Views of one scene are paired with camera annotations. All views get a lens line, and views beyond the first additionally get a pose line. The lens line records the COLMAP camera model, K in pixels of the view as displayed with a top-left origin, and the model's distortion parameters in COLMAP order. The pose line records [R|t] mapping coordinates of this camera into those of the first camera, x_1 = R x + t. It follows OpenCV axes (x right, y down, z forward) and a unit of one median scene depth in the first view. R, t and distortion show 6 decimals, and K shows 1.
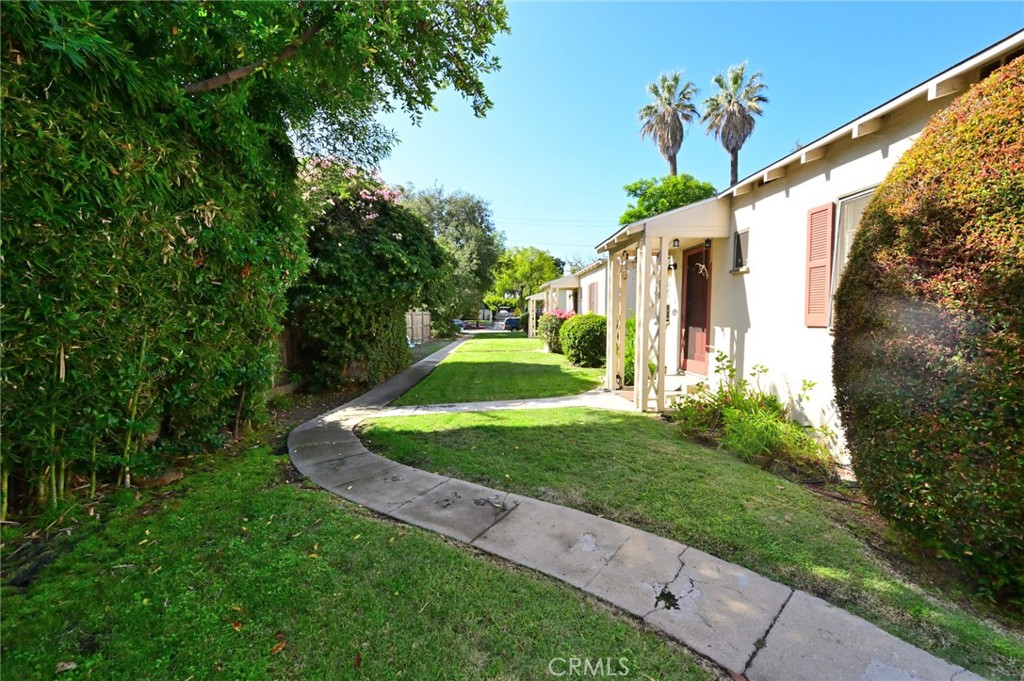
lens RADIAL K [[402.1, 0, 512.0], [0, 402.1, 340.5], [0, 0, 1]] dist [0.000055, 0.000425]
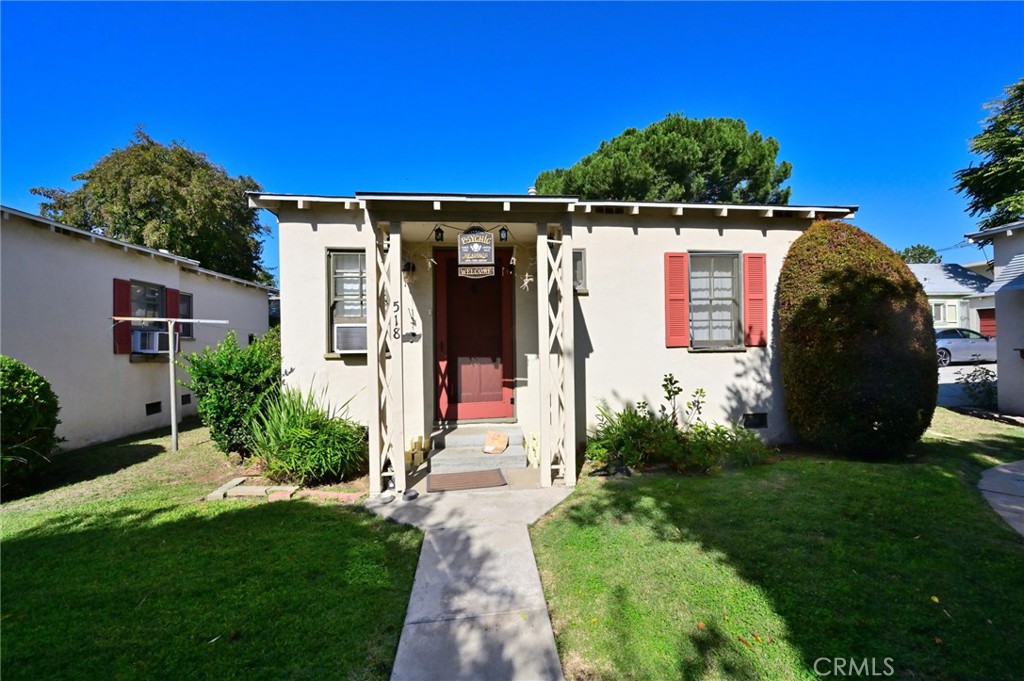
lens RADIAL K [[402.1, 0, 512.0], [0, 402.1, 340.5], [0, 0, 1]] dist [0.000055, 0.000425]
pose [[-0.061290, -0.001498, 0.998119, -0.329425], [0.078733, 0.996876, 0.006331, -0.072538], [-0.995010, 0.078973, -0.060980, 1.118280]]
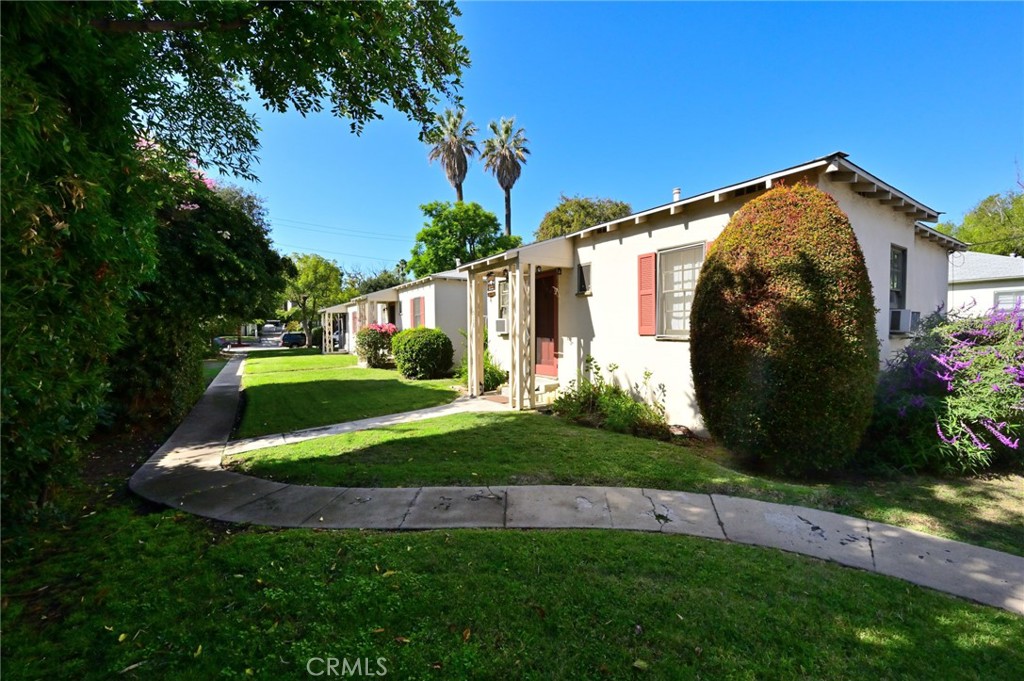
lens RADIAL K [[402.1, 0, 512.0], [0, 402.1, 340.5], [0, 0, 1]] dist [0.000055, 0.000425]
pose [[0.860978, -0.019794, 0.508256, -0.288962], [0.037331, 0.999007, -0.024332, 0.001668], [-0.507270, 0.039923, 0.860862, -0.007913]]
